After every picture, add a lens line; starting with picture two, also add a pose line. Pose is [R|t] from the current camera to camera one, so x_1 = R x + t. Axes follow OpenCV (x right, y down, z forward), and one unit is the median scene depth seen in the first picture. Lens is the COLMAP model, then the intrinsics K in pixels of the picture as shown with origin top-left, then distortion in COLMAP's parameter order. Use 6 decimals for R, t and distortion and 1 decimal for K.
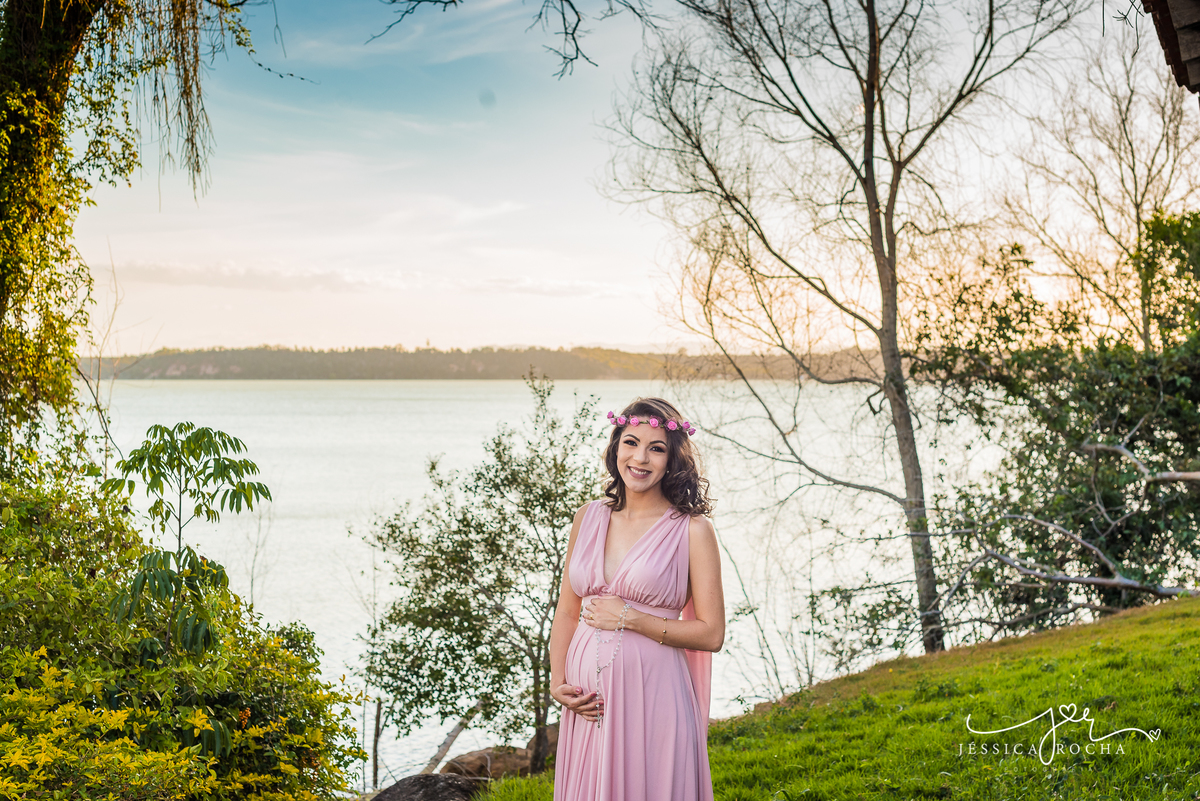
lens RADIAL K [[1816.1, 0, 616.7], [0, 1816.1, 400.9], [0, 0, 1]] dist [-0.185378, 0.296508]
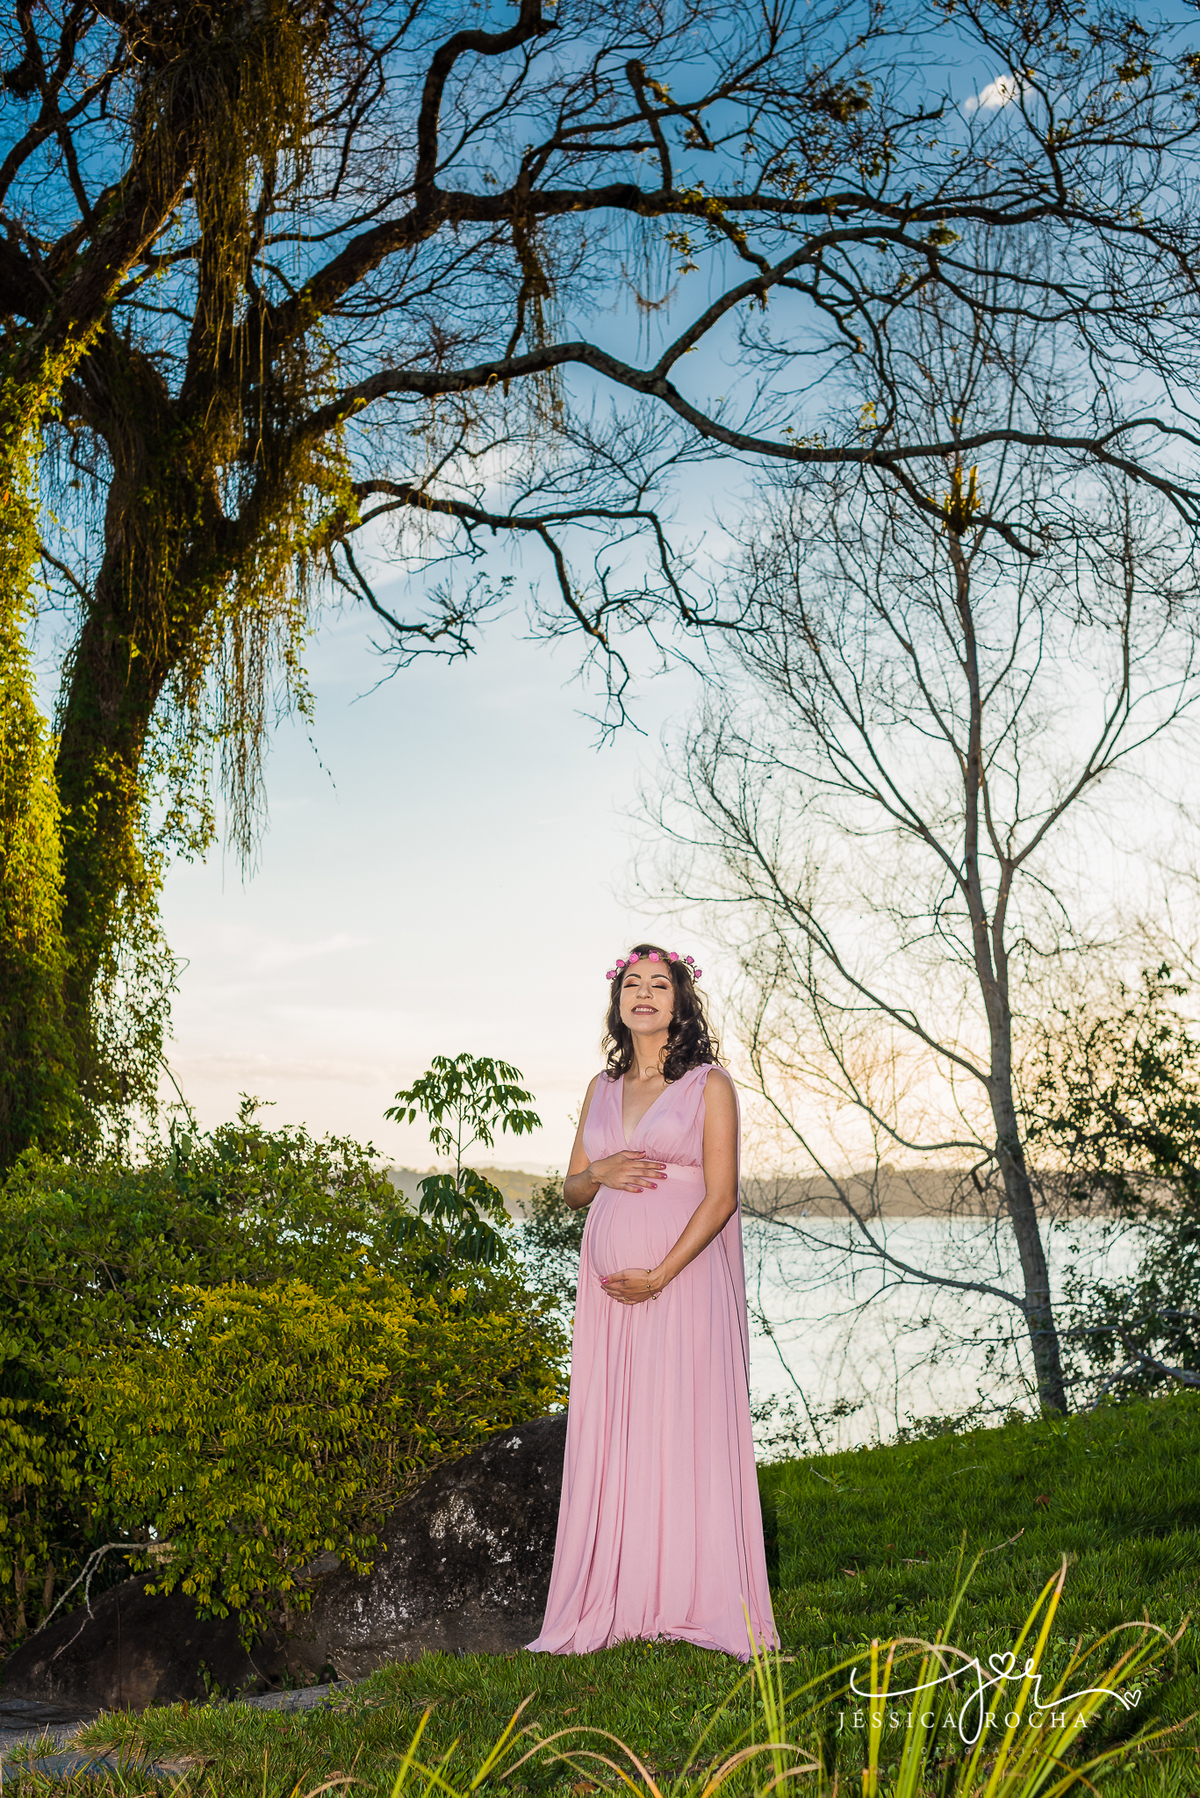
lens RADIAL K [[2814.8, 0, 599.5], [0, 2814.8, 1064.0], [0, 0, 1]] dist [-0.199101, 0.006296]
pose [[0.999528, -0.001444, 0.030702, -0.081531], [0.003526, 0.997688, -0.067874, 0.051063], [-0.030533, 0.067951, 0.997221, -0.263471]]
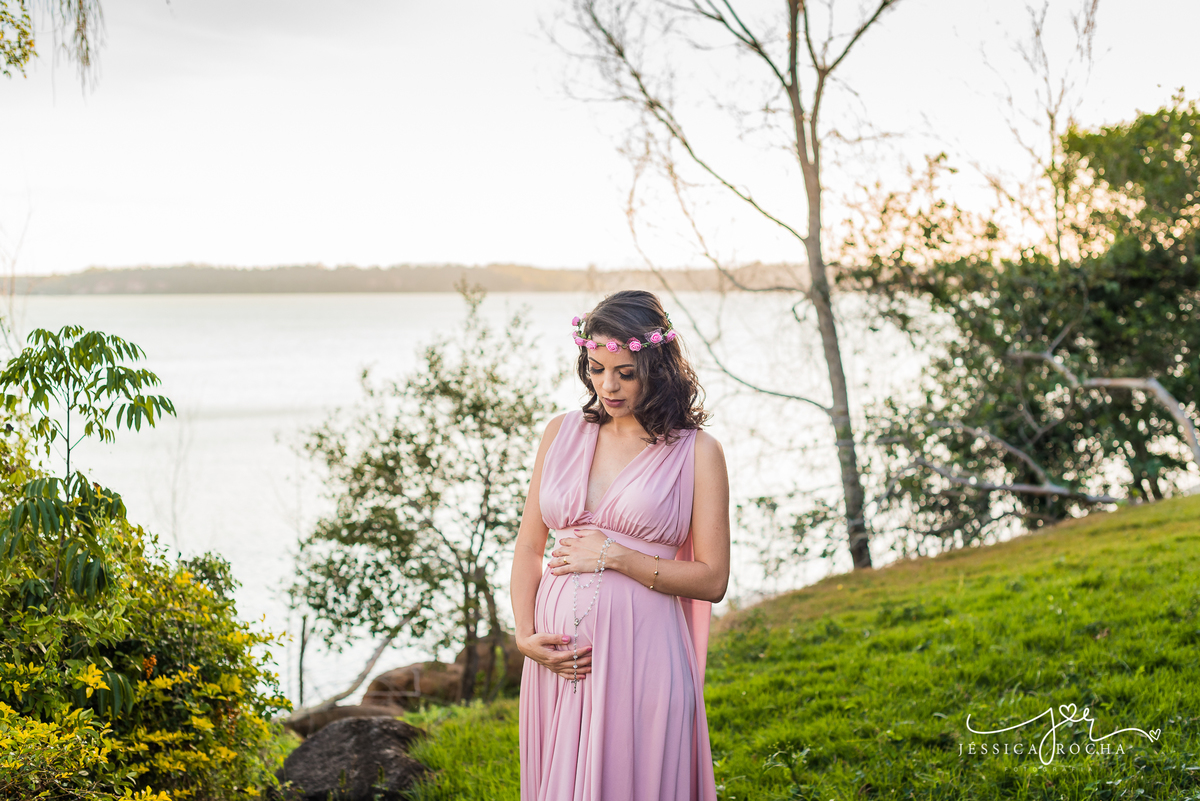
lens RADIAL K [[1733.6, 0, 577.1], [0, 1733.6, 400.5], [0, 0, 1]] dist [-0.099444, -0.107897]
pose [[0.999609, -0.006275, 0.027237, -0.009257], [0.004917, 0.998753, 0.049672, 0.003141], [-0.027515, -0.049519, 0.998394, 0.070278]]
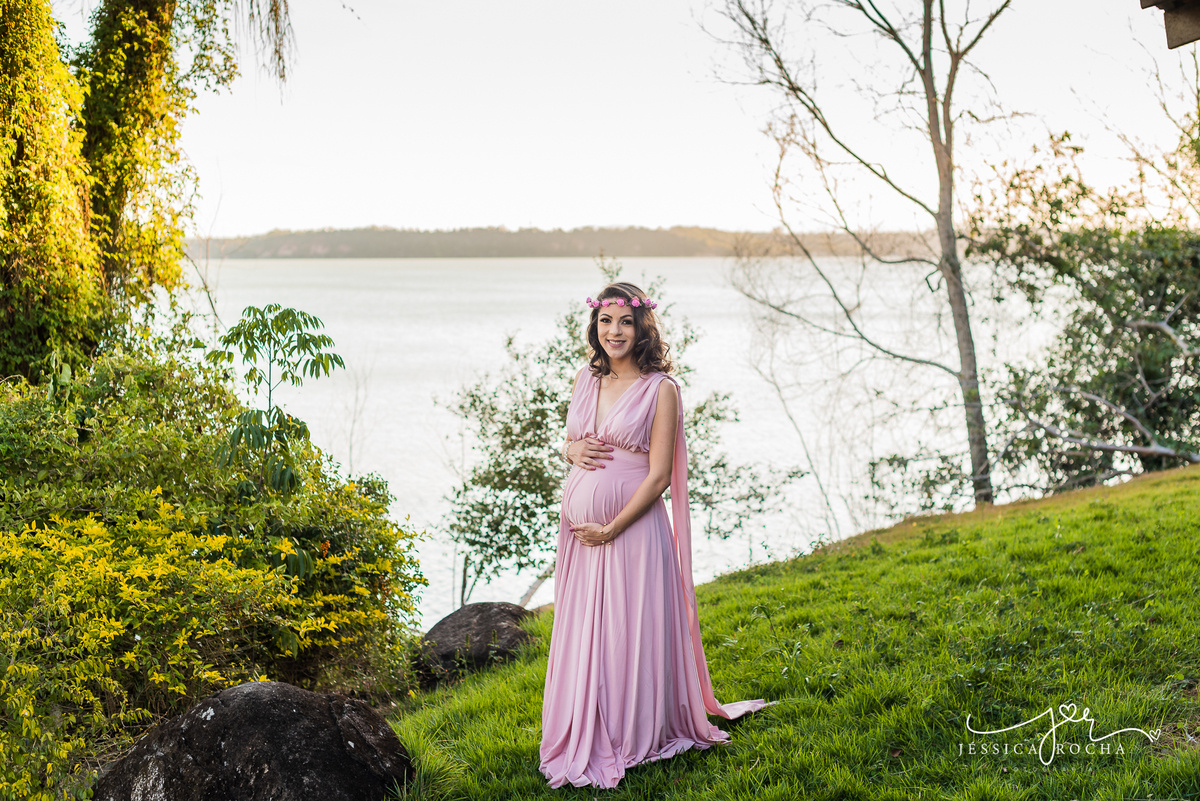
lens RADIAL K [[1767.6, 0, 602.4], [0, 1767.6, 370.1], [0, 0, 1]] dist [-0.110349, 0.000417]
pose [[0.997993, 0.000252, -0.063324, 0.022228], [0.003029, 0.998658, 0.051707, -0.001714], [0.063252, -0.051795, 0.996653, -0.067549]]
